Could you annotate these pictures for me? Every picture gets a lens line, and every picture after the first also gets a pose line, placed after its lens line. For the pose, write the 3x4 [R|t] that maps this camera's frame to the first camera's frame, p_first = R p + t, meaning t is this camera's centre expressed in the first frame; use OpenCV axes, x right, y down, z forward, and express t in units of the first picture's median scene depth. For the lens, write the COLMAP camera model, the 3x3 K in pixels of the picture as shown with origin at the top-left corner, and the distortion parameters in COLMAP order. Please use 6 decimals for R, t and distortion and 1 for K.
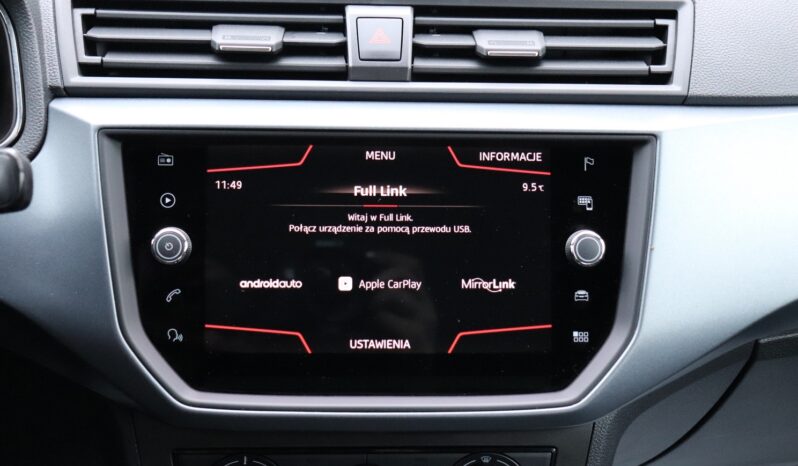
lens RADIAL K [[1066.1, 0, 391.3], [0, 1066.1, 237.5], [0, 0, 1]] dist [0.002754, 0.000000]
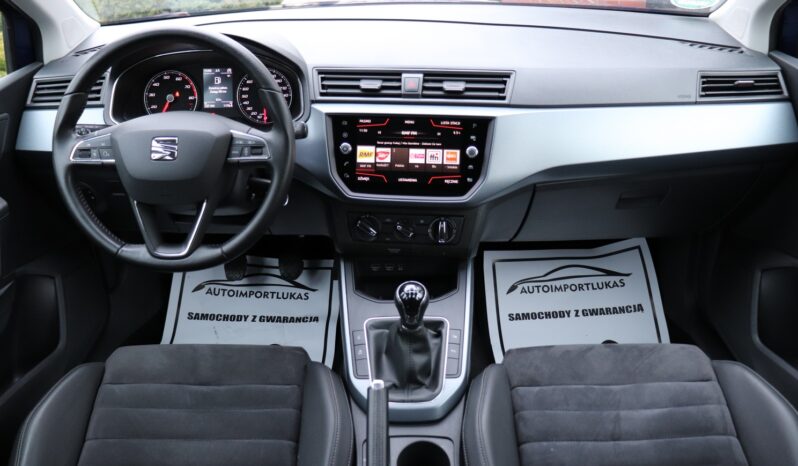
lens RADIAL K [[658.8, 0, 391.1], [0, 658.8, 229.2], [0, 0, 1]] dist [-0.168275, 0.129395]
pose [[0.986030, 0.039505, -0.161818, 0.269133], [-0.019712, 0.992317, 0.122141, 0.003722], [0.165400, -0.117245, 0.979233, -0.995290]]
